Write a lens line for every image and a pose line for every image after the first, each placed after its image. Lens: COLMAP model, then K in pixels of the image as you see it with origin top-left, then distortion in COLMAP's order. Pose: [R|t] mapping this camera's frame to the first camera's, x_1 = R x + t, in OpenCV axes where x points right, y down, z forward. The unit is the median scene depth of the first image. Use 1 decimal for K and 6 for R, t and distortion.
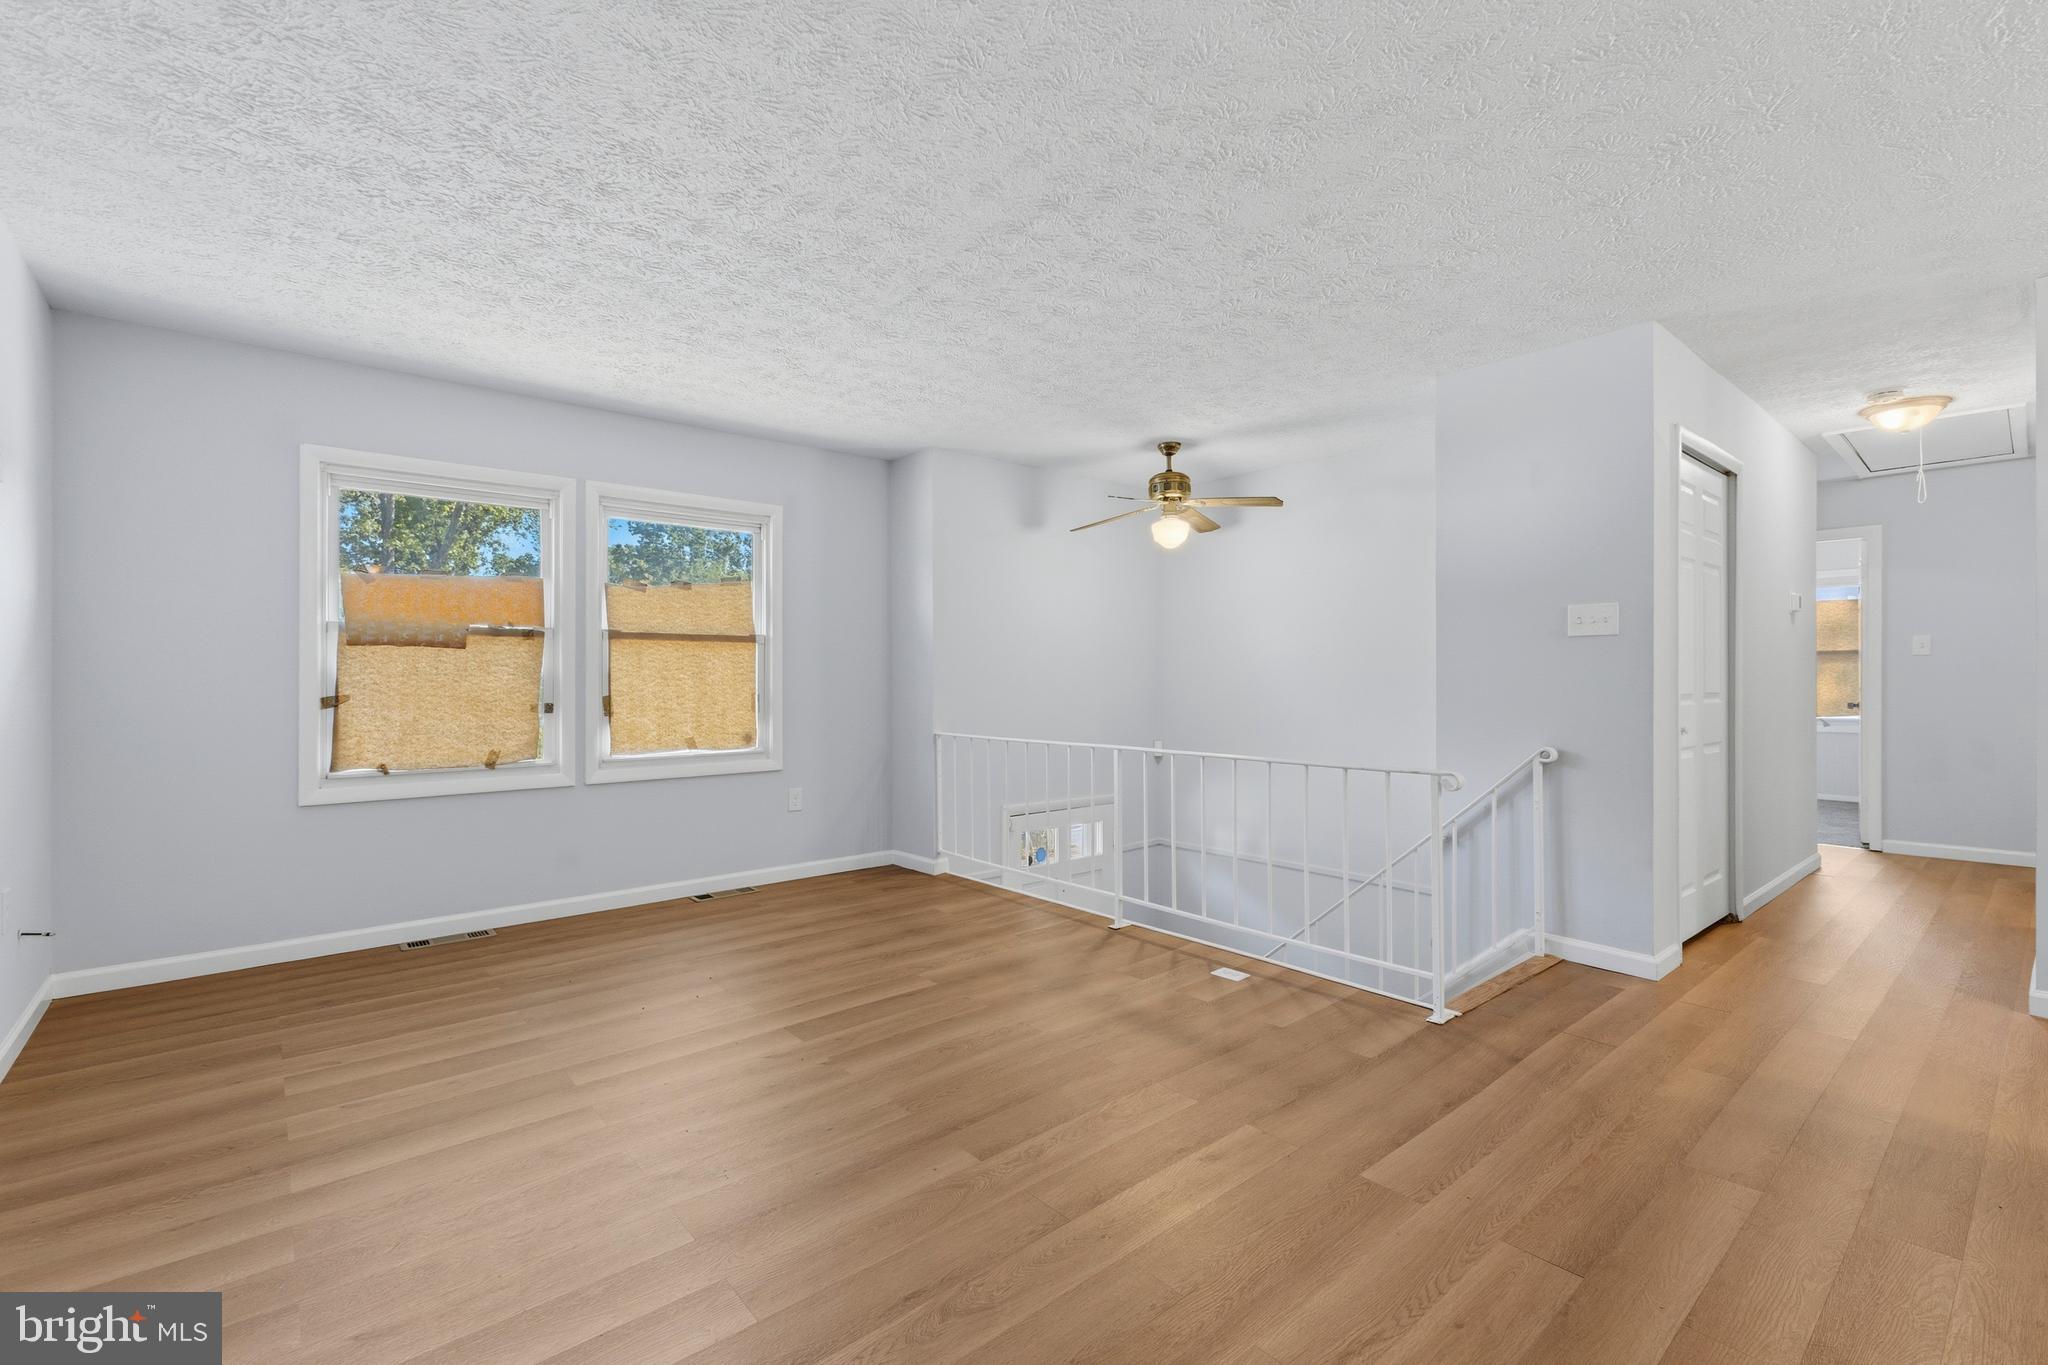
lens RADIAL K [[904.4, 0, 1020.7], [0, 904.4, 675.1], [0, 0, 1]] dist [0.019187, -0.003497]
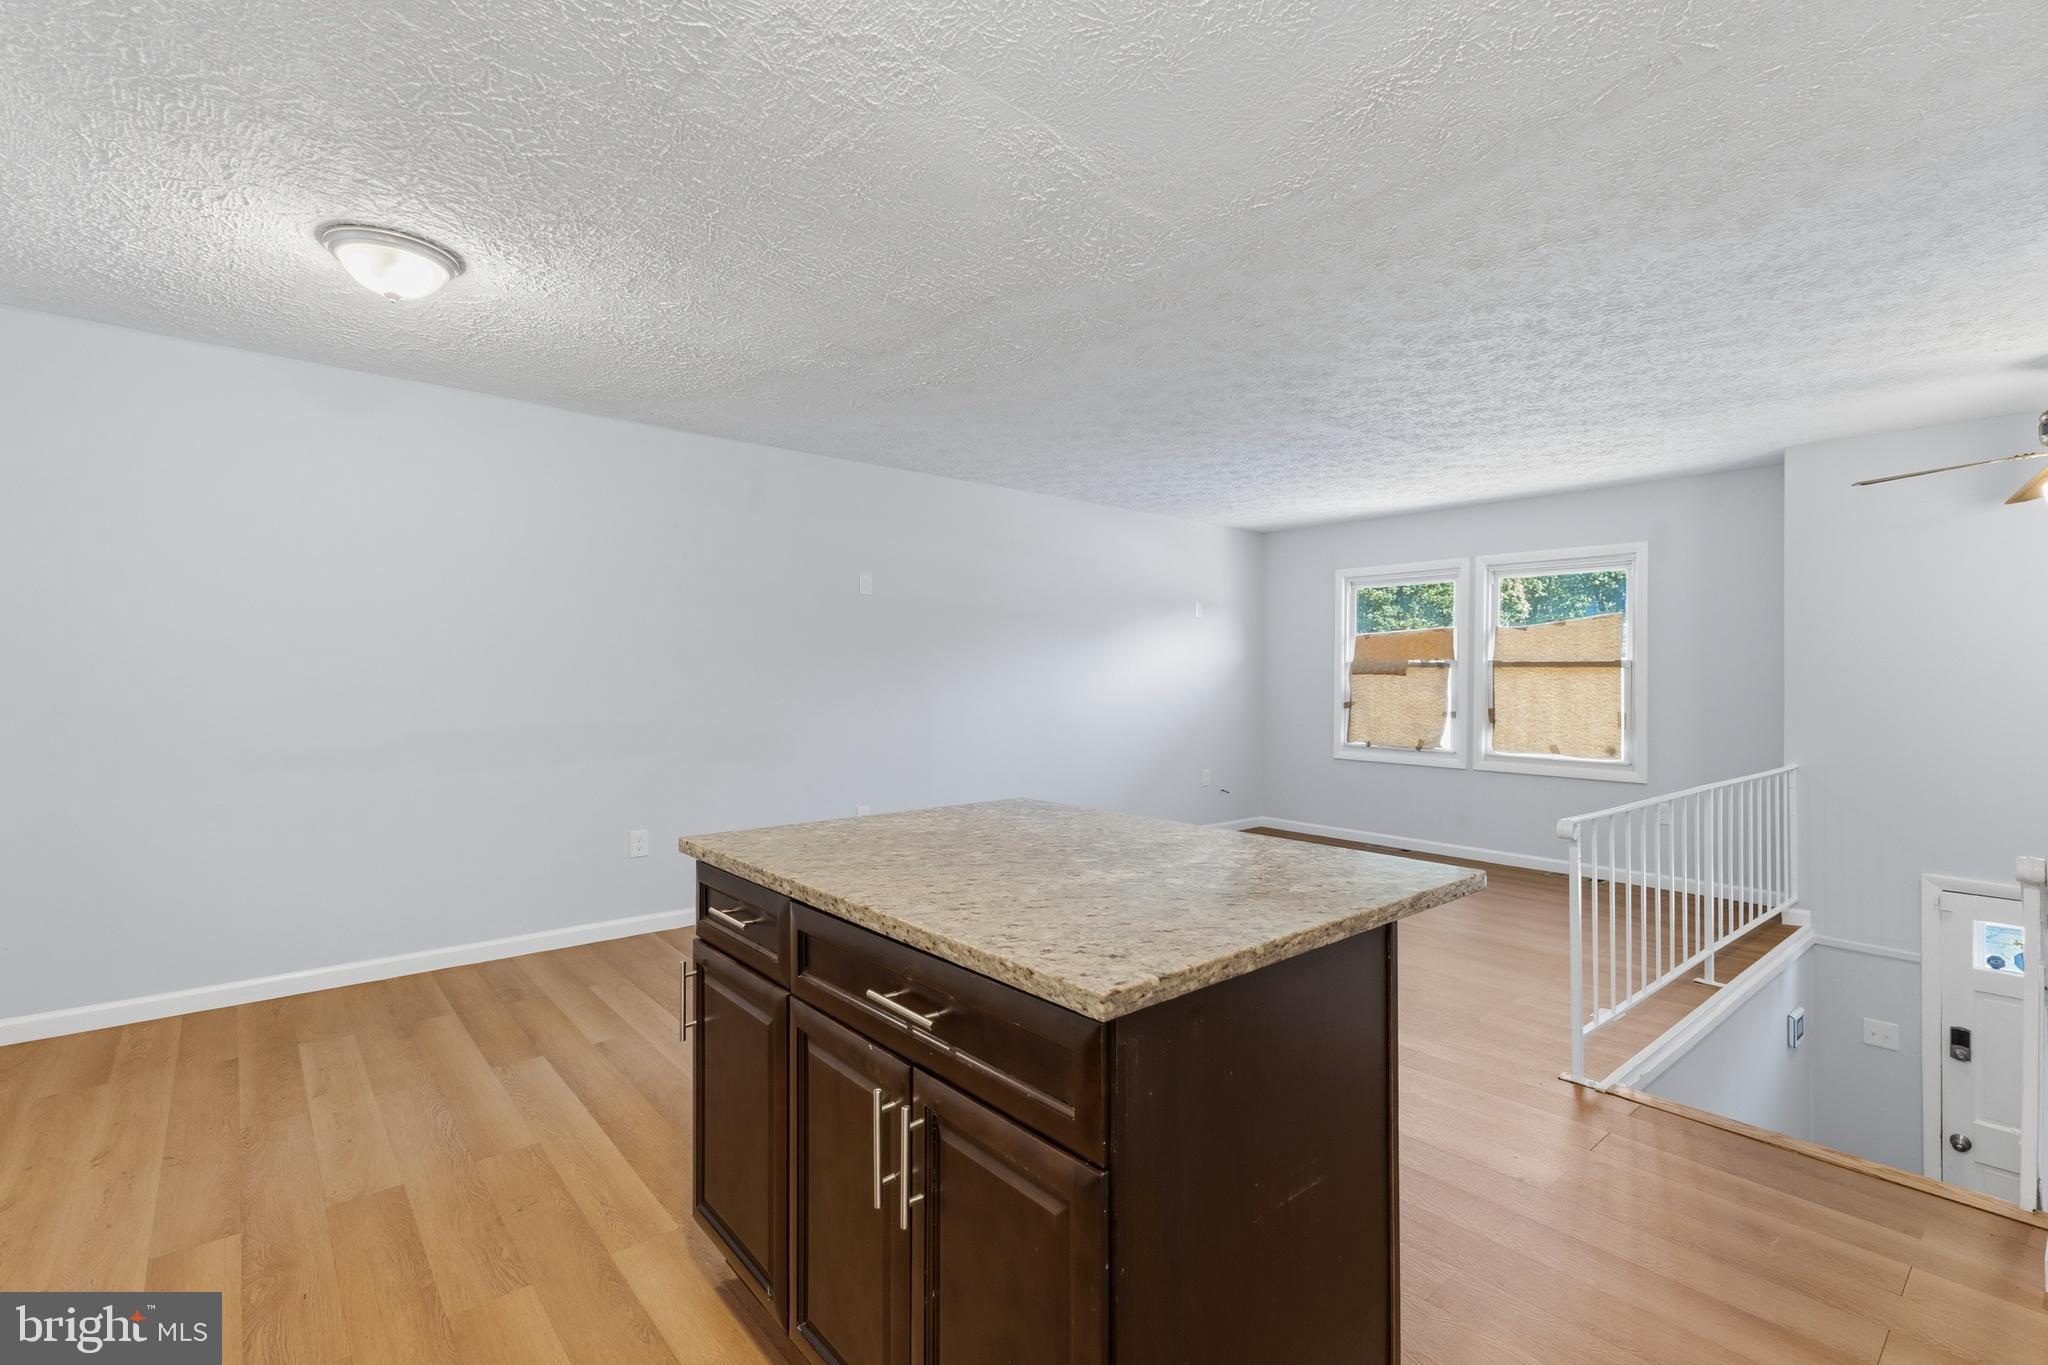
lens RADIAL K [[904.4, 0, 1036.8], [0, 904.4, 670.4], [0, 0, 1]] dist [0.019187, -0.003497]
pose [[0.018993, -0.003218, -0.999814, 0.915575], [-0.006233, 0.999975, -0.003337, -0.025959], [0.999800, 0.006295, 0.018973, 0.276834]]
